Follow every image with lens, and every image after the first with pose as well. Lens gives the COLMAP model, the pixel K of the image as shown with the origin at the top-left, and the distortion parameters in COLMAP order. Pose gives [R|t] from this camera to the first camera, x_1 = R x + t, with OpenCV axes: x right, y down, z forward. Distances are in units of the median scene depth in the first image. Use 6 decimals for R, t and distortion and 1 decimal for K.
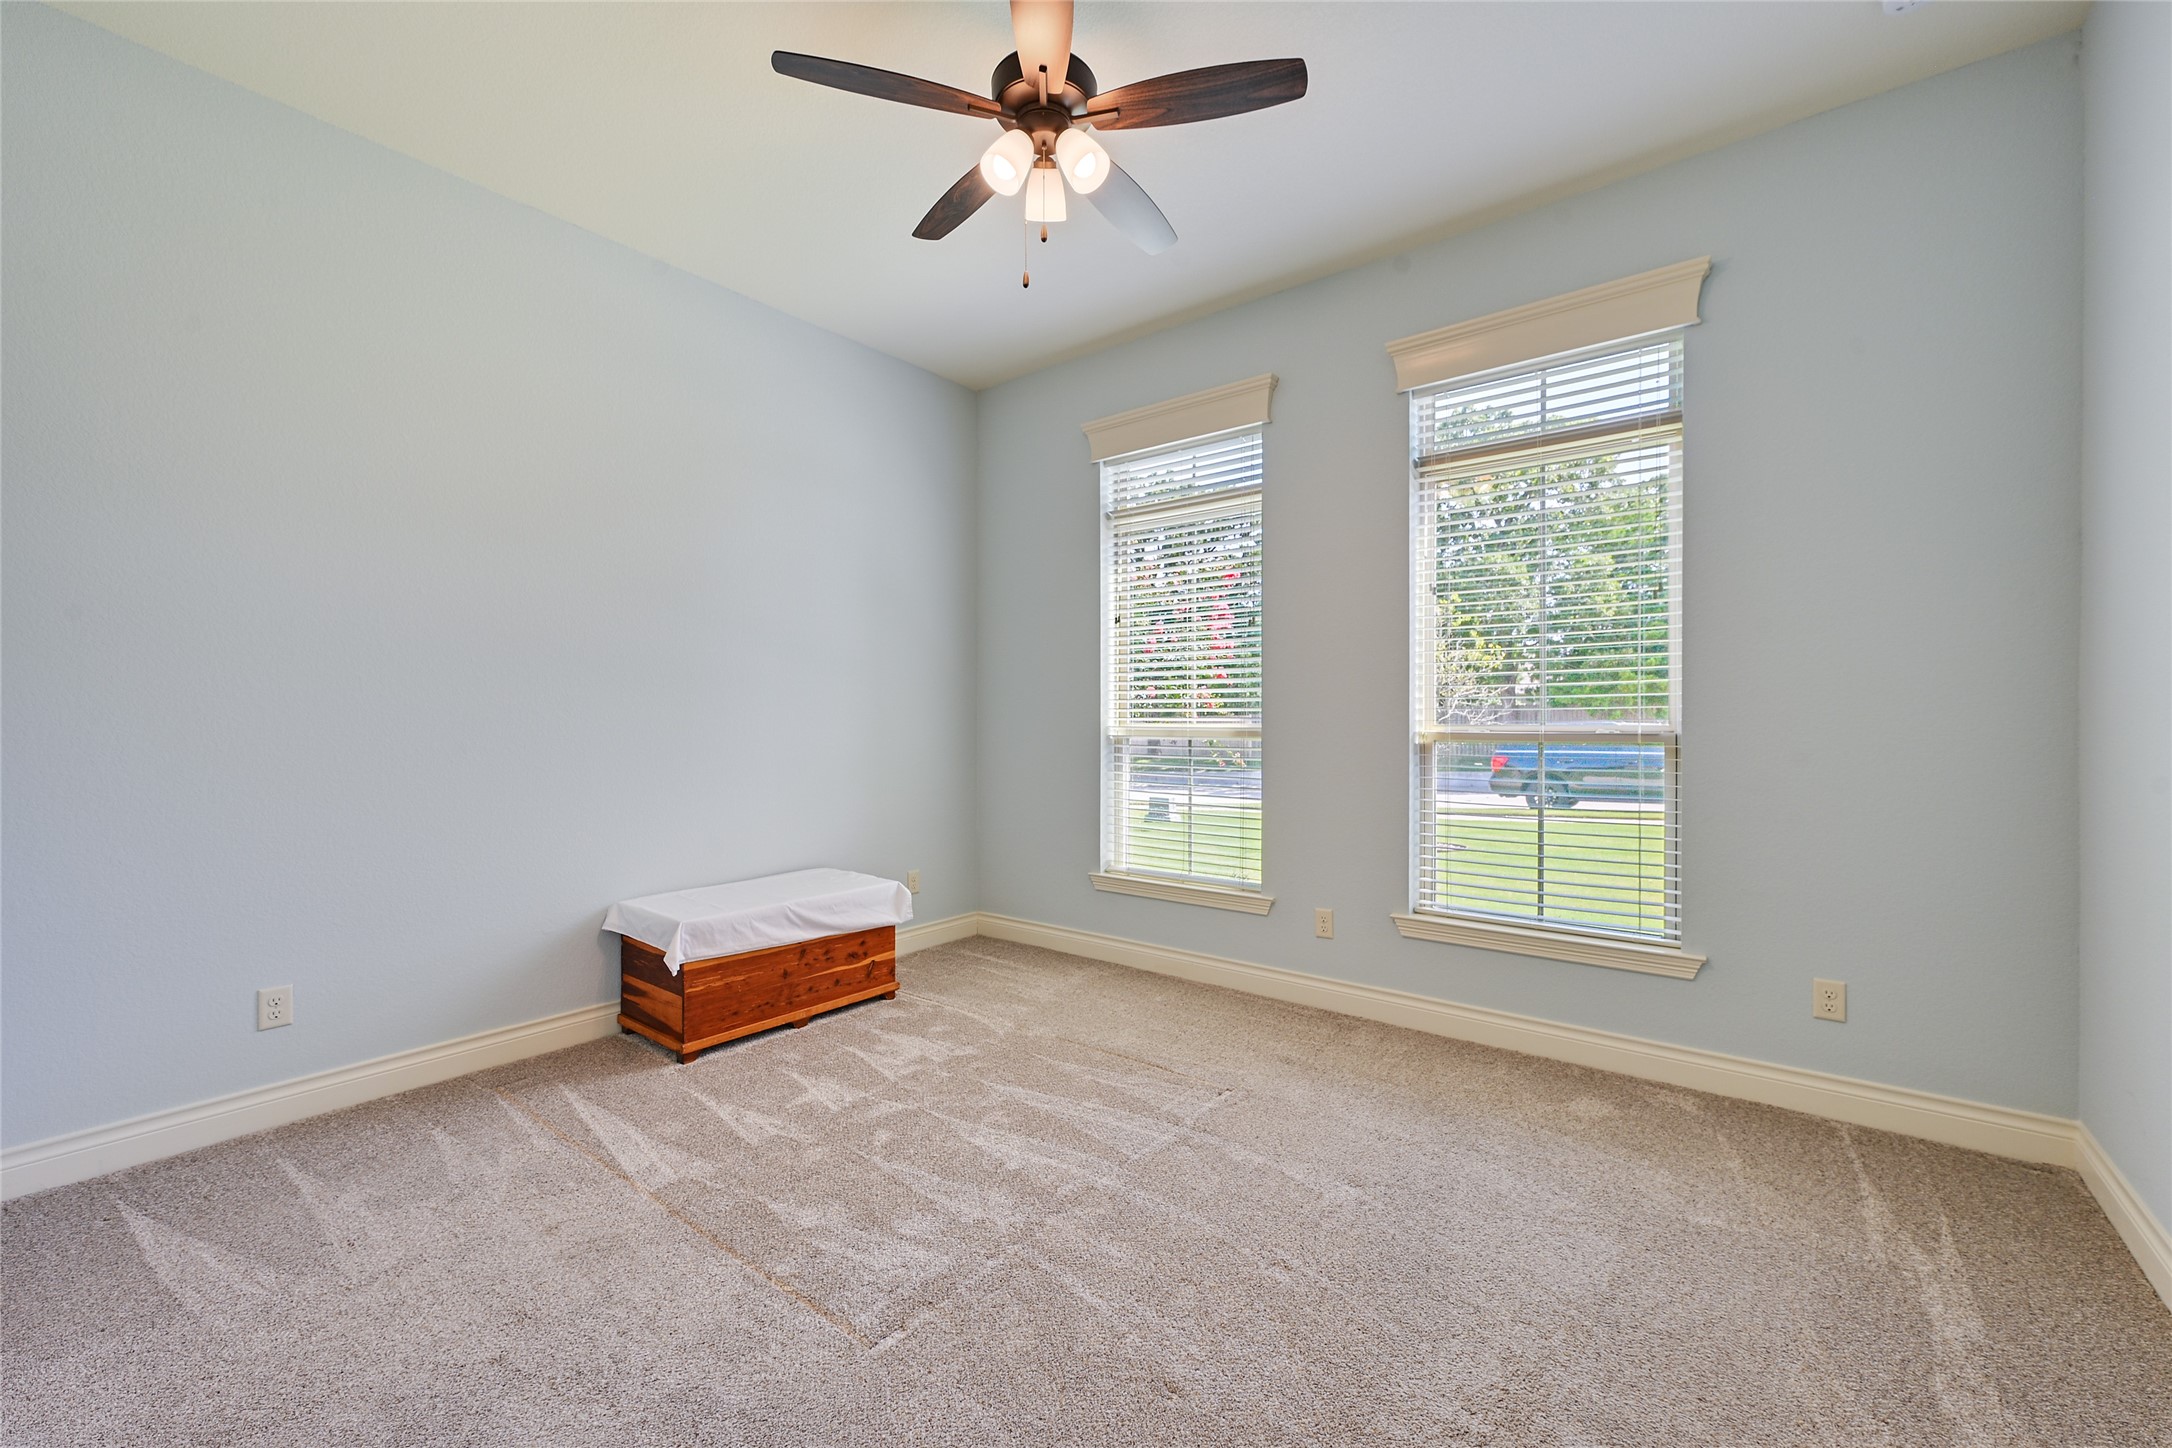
lens RADIAL K [[844.2, 0, 1106.5], [0, 844.2, 719.4], [0, 0, 1]] dist [-0.002489, 0.000342]
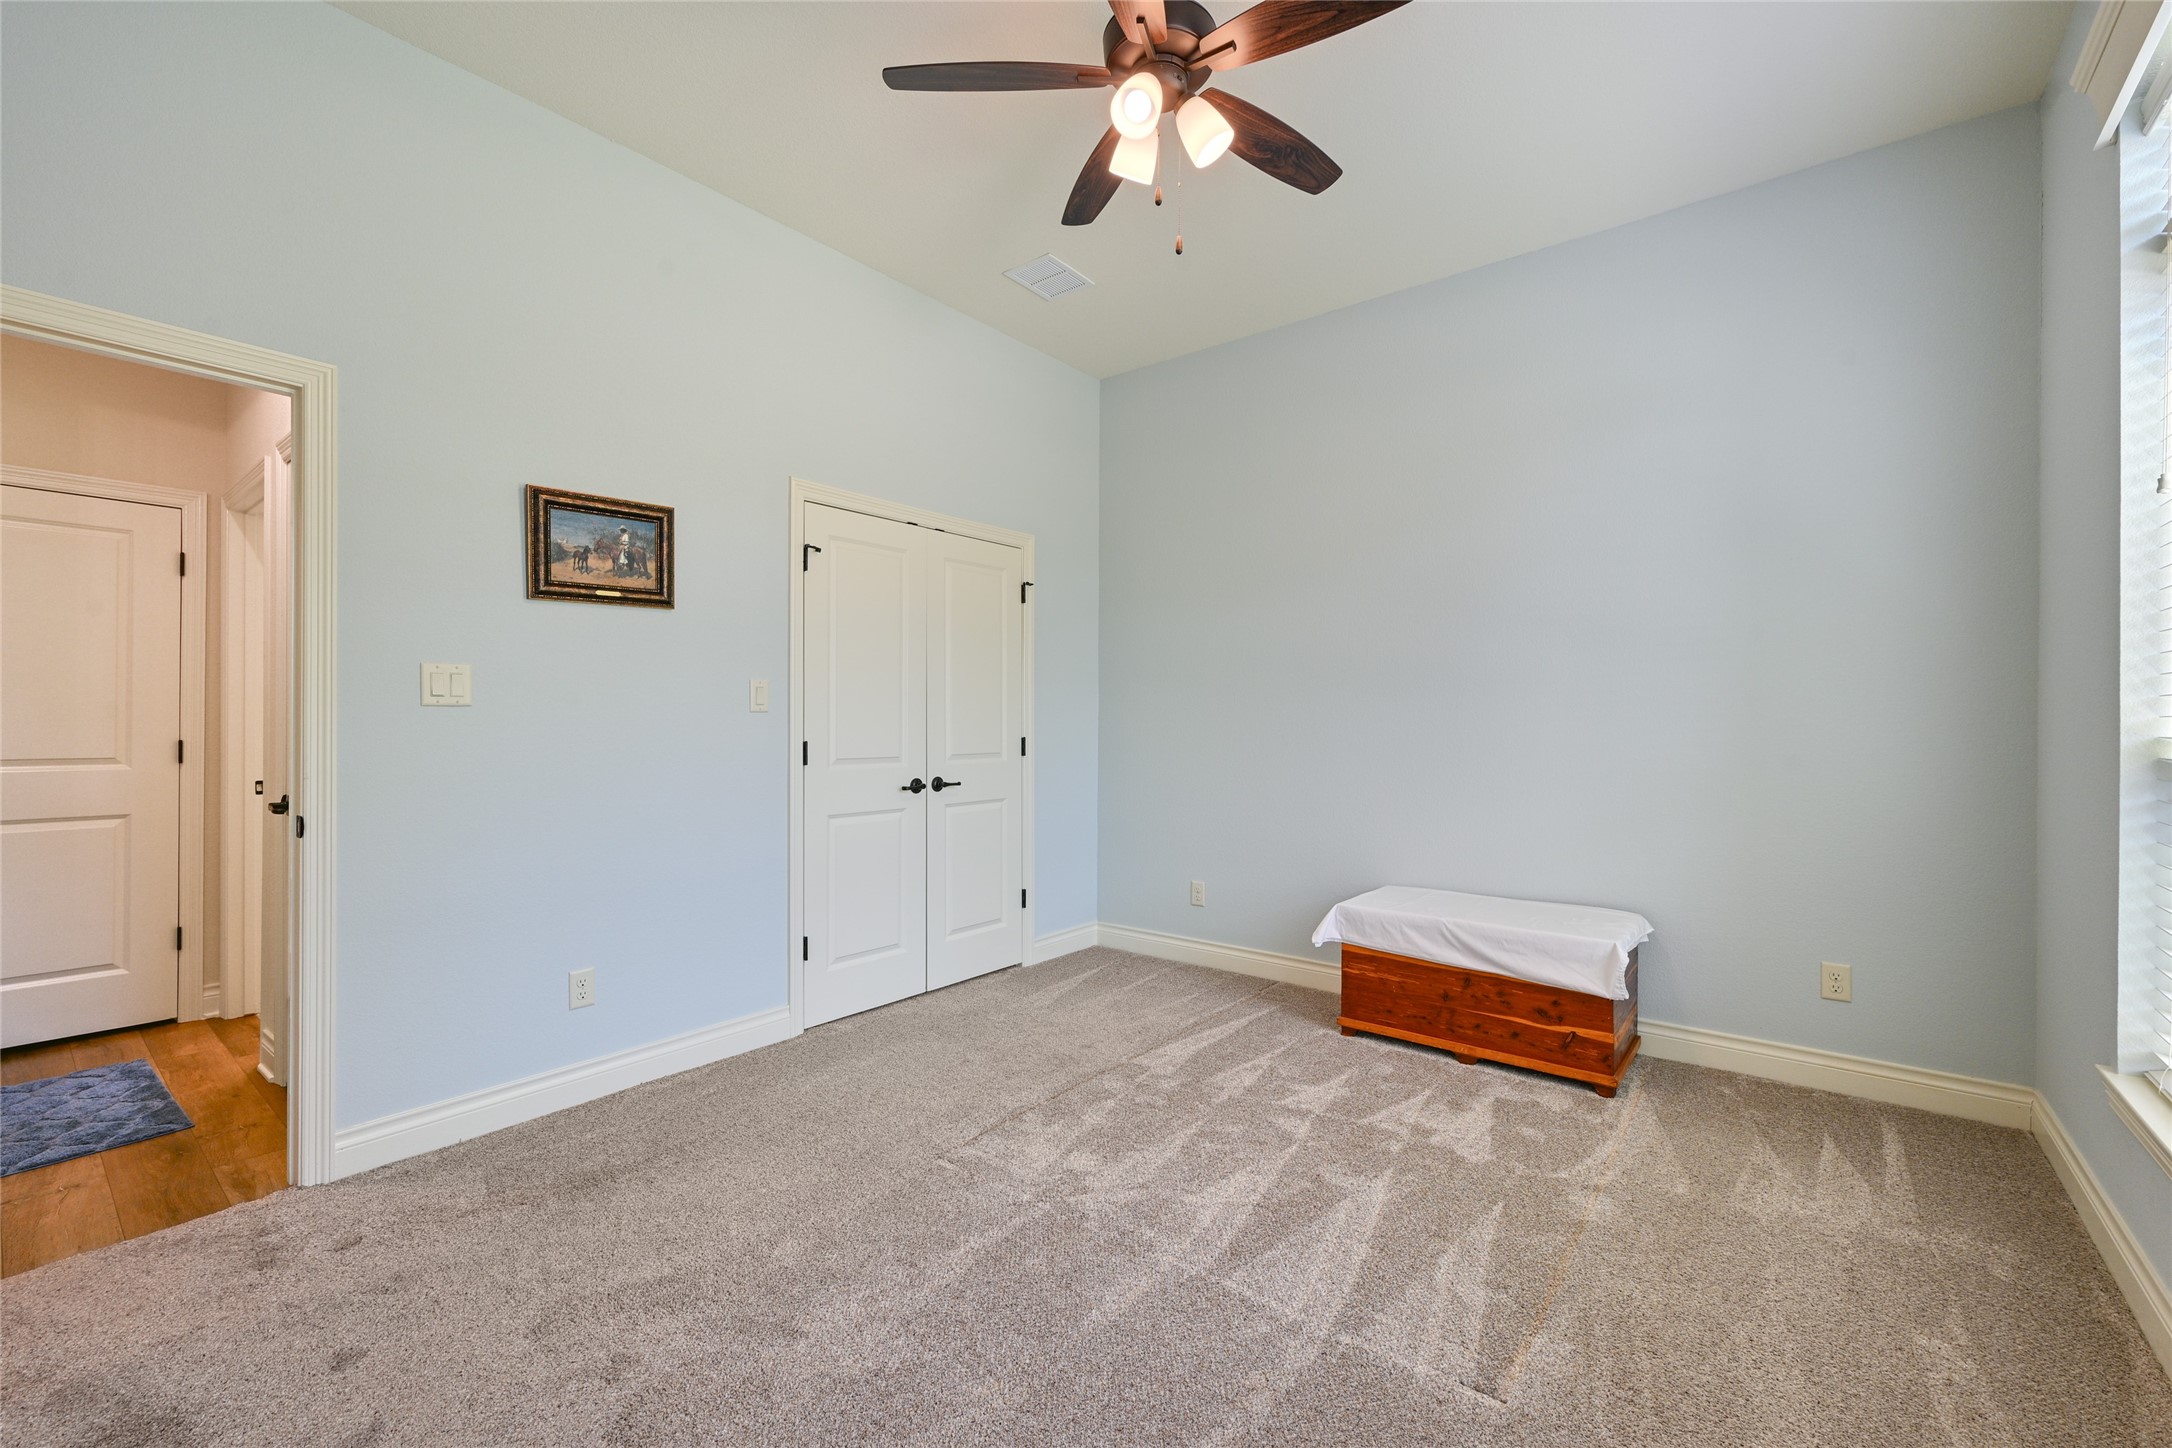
lens RADIAL K [[892.0, 0, 1104.1], [0, 892.0, 726.8], [0, 0, 1]] dist [-0.000887, -0.000059]
pose [[-0.008086, -0.002675, -0.999964, 0.631946], [-0.004935, 0.999984, -0.002635, 0.011625], [0.999955, 0.004914, -0.008099, 0.665351]]
